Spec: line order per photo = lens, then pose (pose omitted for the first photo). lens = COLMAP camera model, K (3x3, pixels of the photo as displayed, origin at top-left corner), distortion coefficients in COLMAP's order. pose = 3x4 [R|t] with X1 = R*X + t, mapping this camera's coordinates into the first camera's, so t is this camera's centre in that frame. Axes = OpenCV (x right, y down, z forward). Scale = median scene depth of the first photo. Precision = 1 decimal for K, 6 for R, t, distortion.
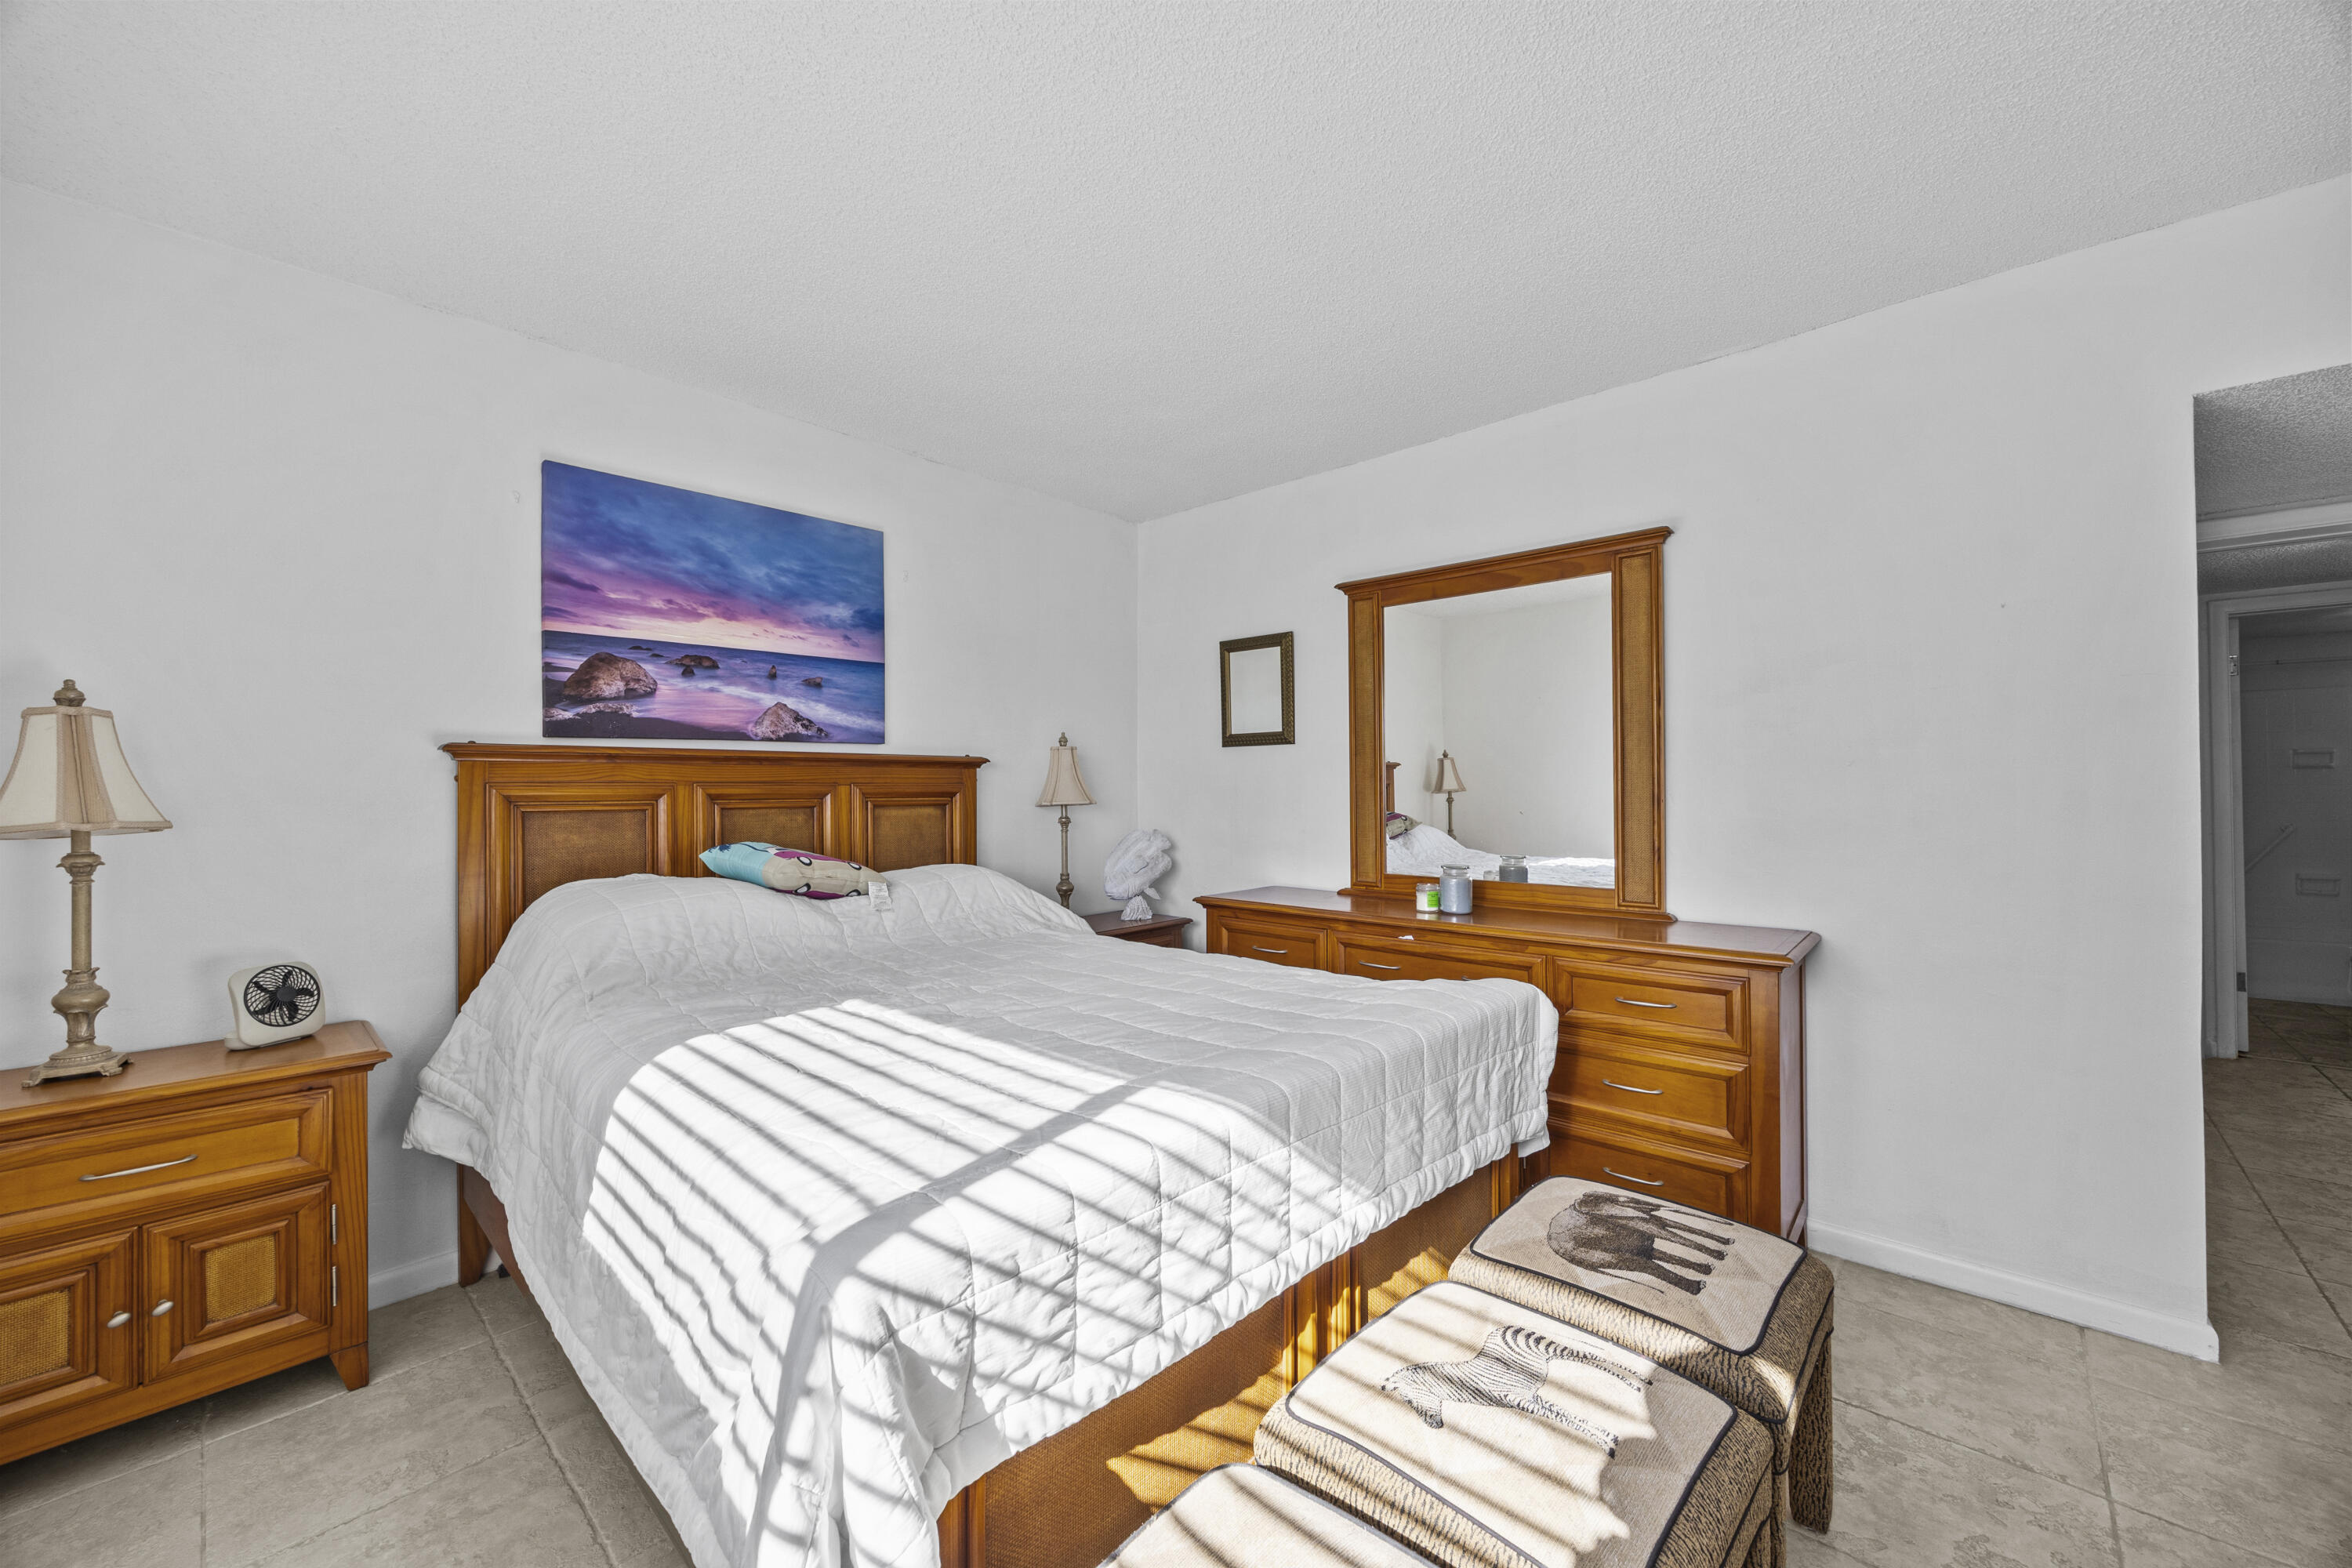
lens RADIAL K [[888.0, 0, 1186.8], [0, 888.0, 786.0], [0, 0, 1]] dist [0.000384, 0.000113]
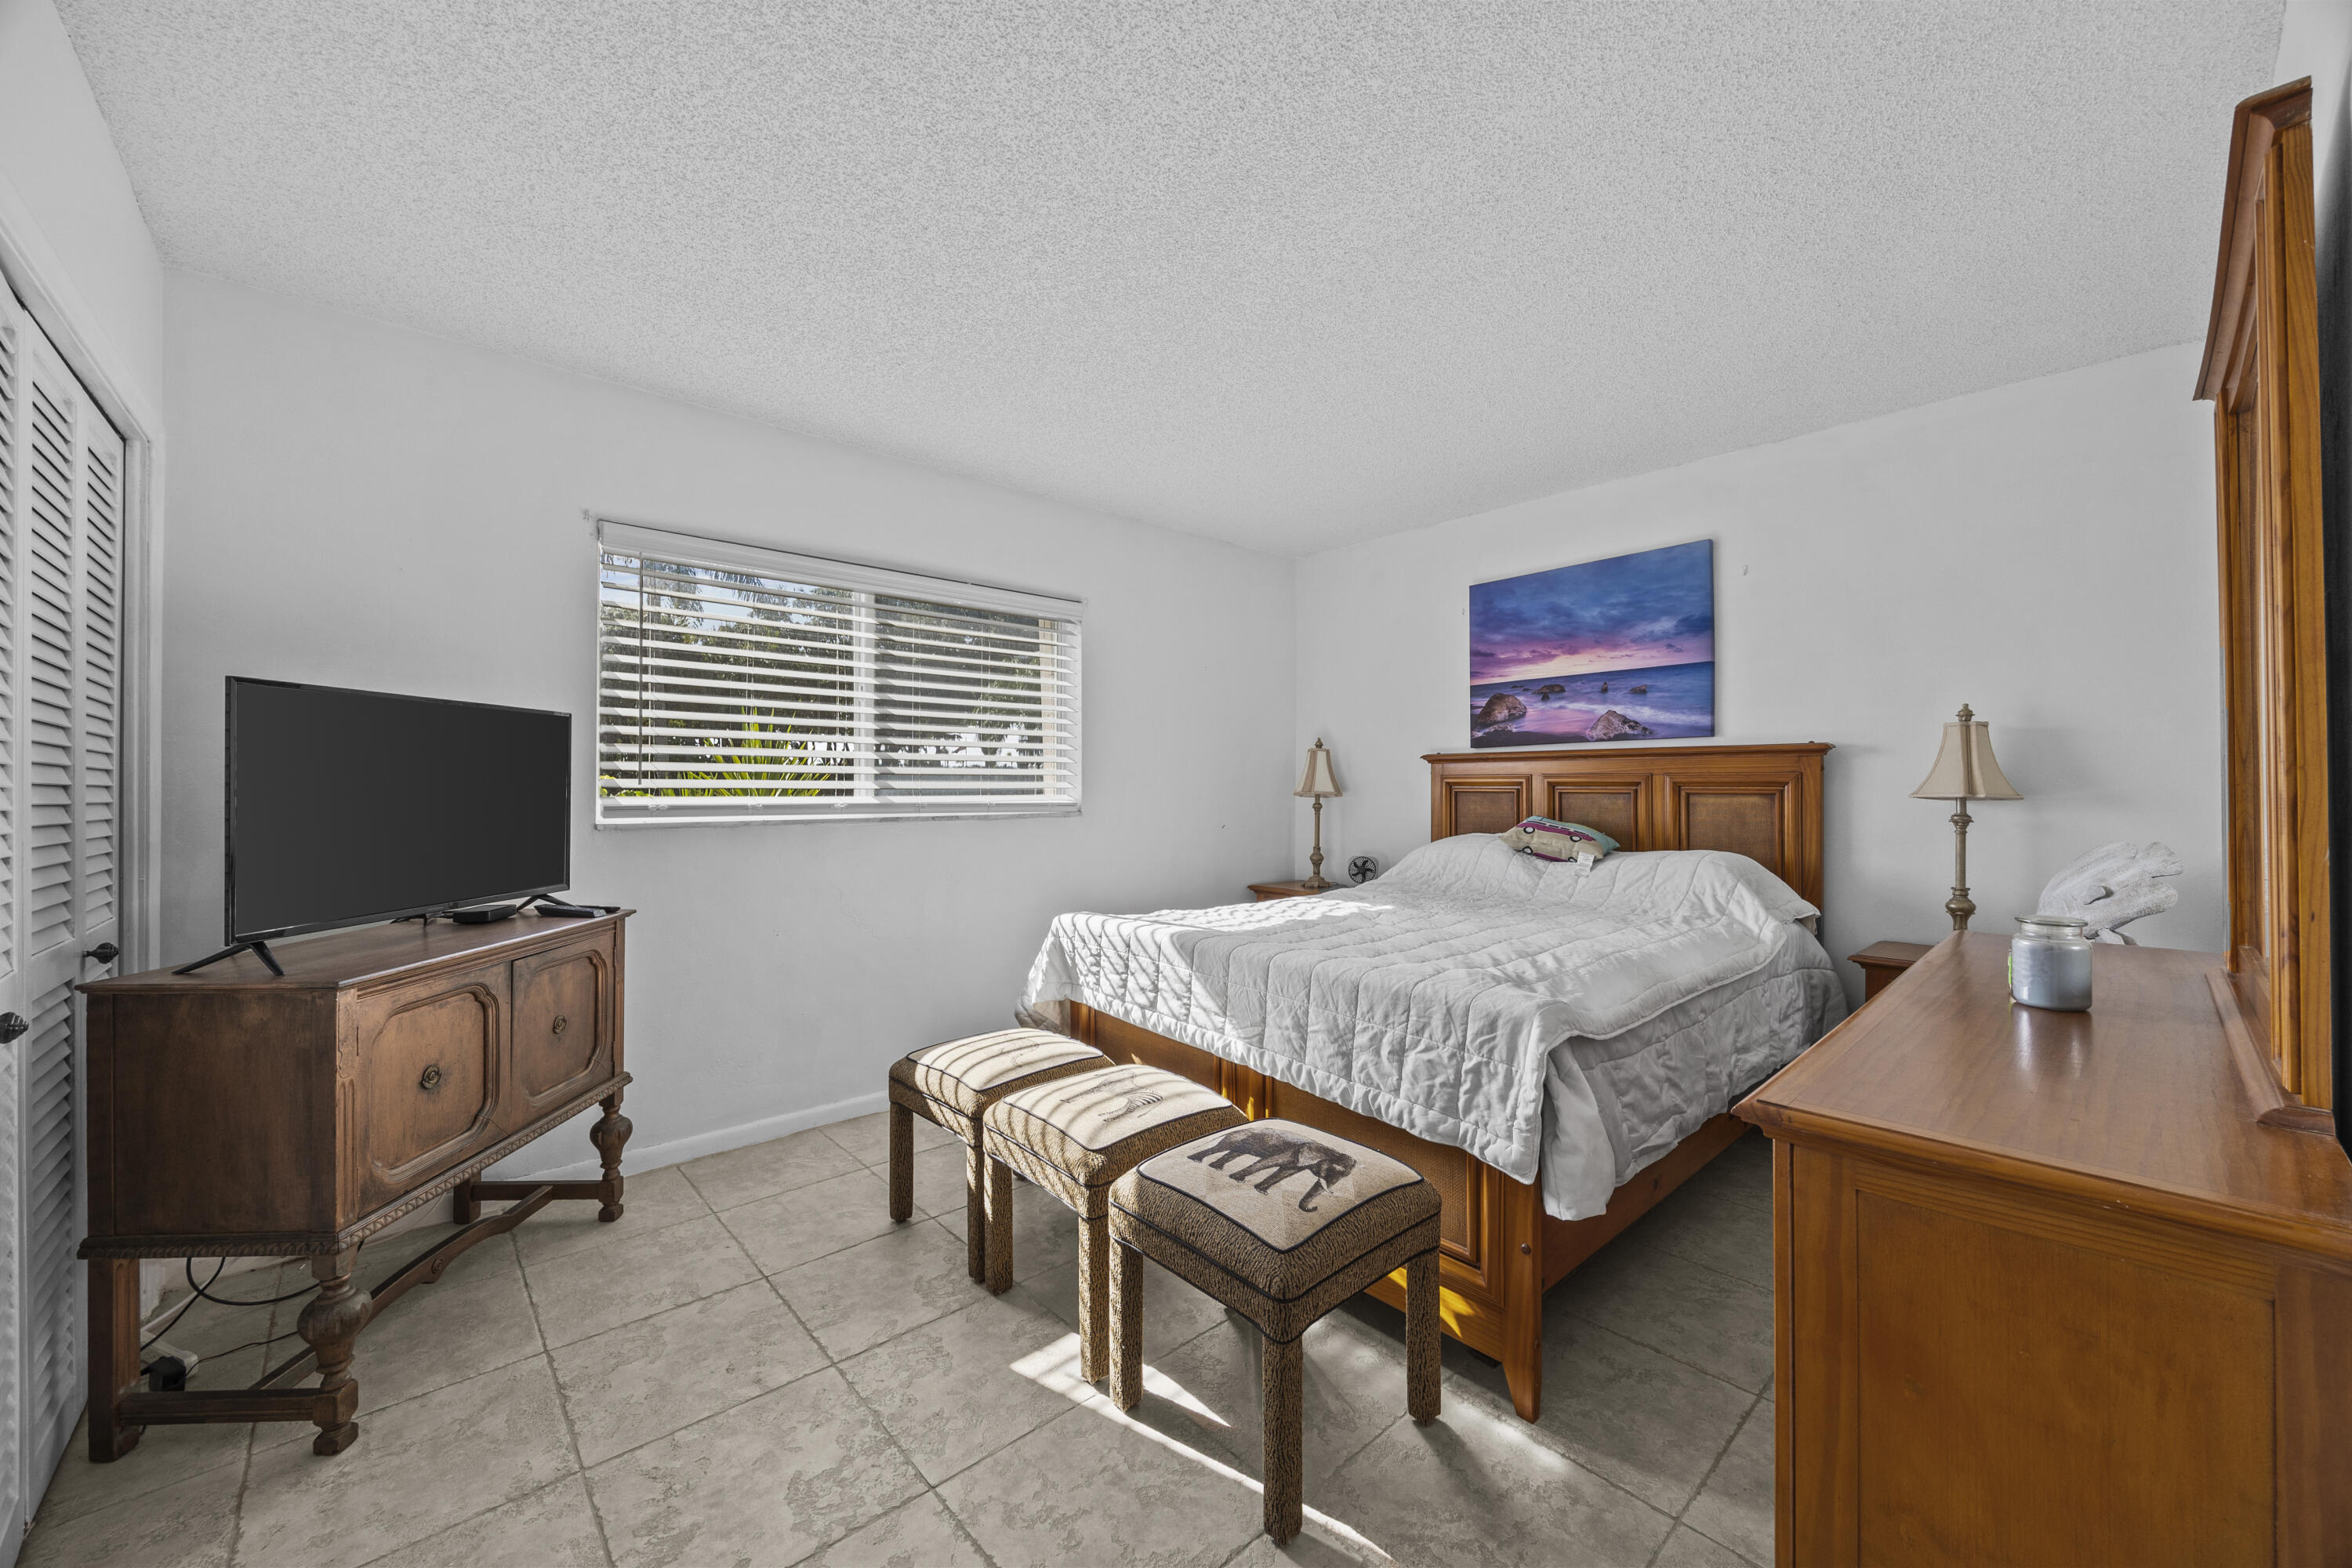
lens RADIAL K [[888.0, 0, 1186.8], [0, 888.0, 786.0], [0, 0, 1]] dist [0.000384, 0.000113]
pose [[-0.090506, 0.004736, -0.995885, 0.945775], [0.001707, 0.999988, 0.004600, 0.007907], [0.995894, -0.001284, -0.090513, 0.562826]]
